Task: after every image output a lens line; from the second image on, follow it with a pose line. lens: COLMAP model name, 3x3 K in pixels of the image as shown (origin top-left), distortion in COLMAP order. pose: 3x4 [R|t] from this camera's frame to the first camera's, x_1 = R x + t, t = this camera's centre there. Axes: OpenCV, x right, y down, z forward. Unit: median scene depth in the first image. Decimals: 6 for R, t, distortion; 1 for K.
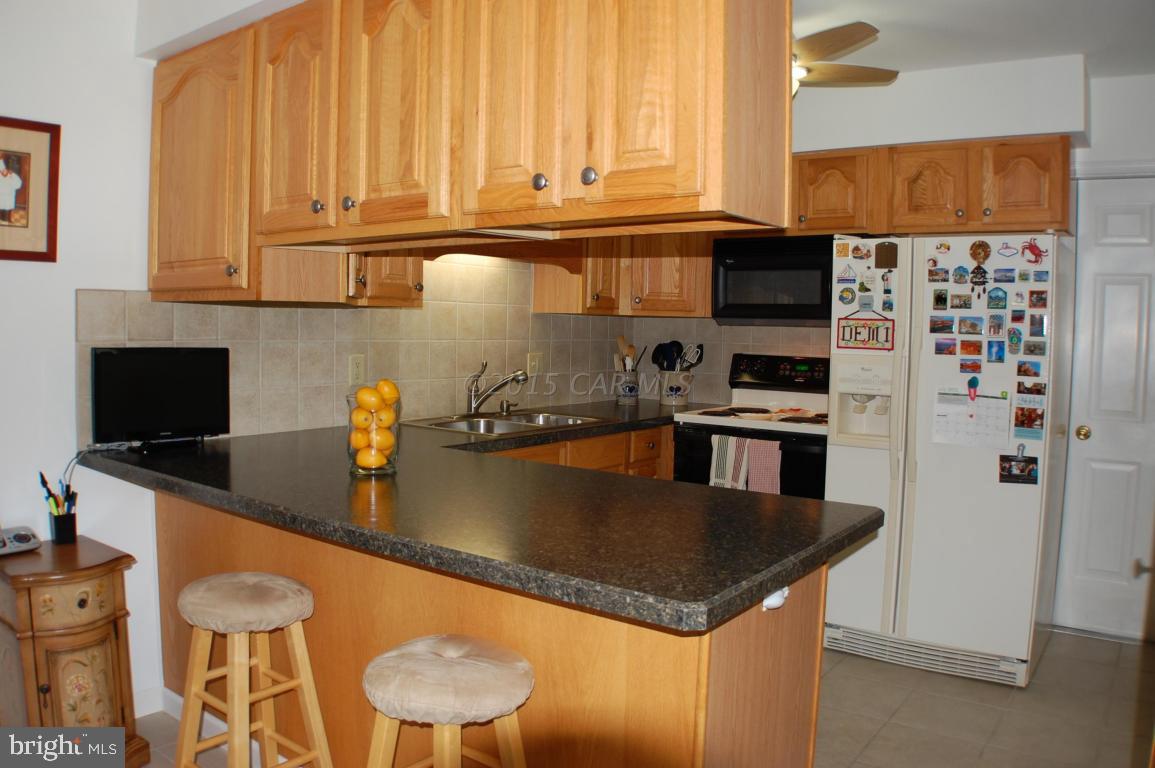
lens RADIAL K [[891.8, 0, 569.7], [0, 891.8, 380.4], [0, 0, 1]] dist [-0.146490, 0.017455]
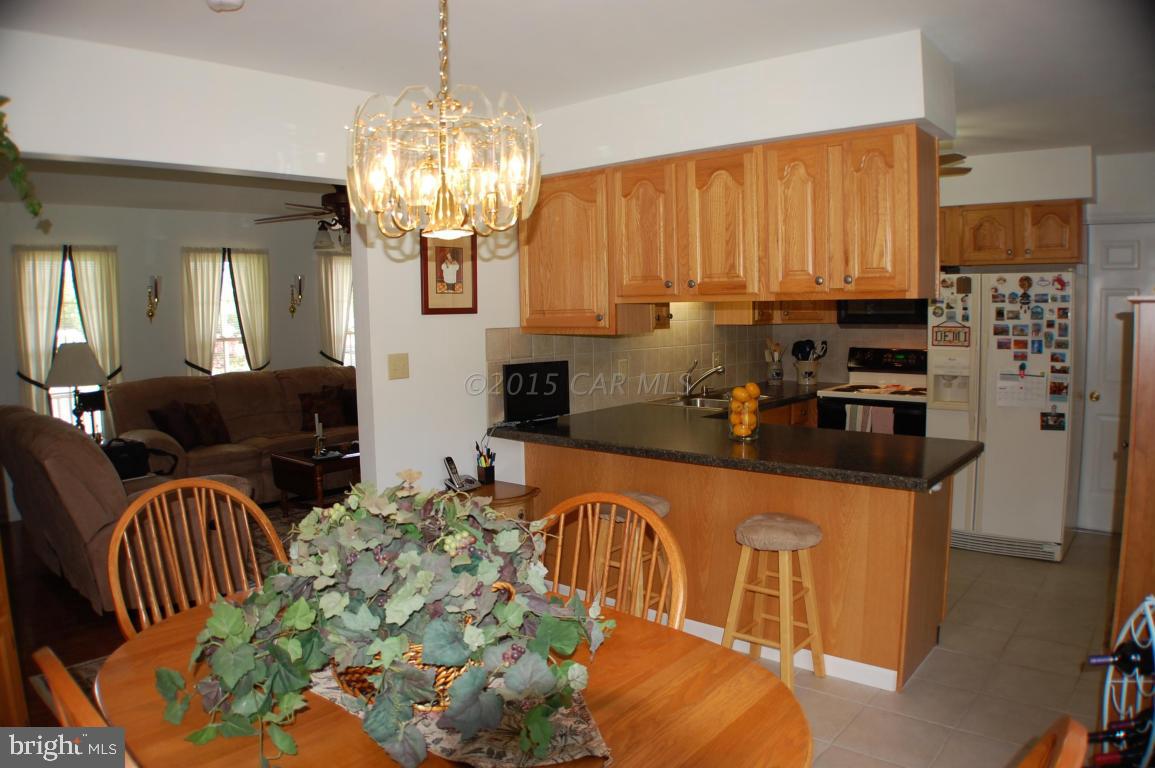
lens RADIAL K [[819.6, 0, 584.8], [0, 819.6, 382.4], [0, 0, 1]] dist [-0.144761, 0.014147]
pose [[0.998433, -0.030682, -0.046793, -0.262796], [0.032013, 0.999096, 0.027964, -0.034592], [0.045892, -0.029418, 0.998513, -0.461537]]
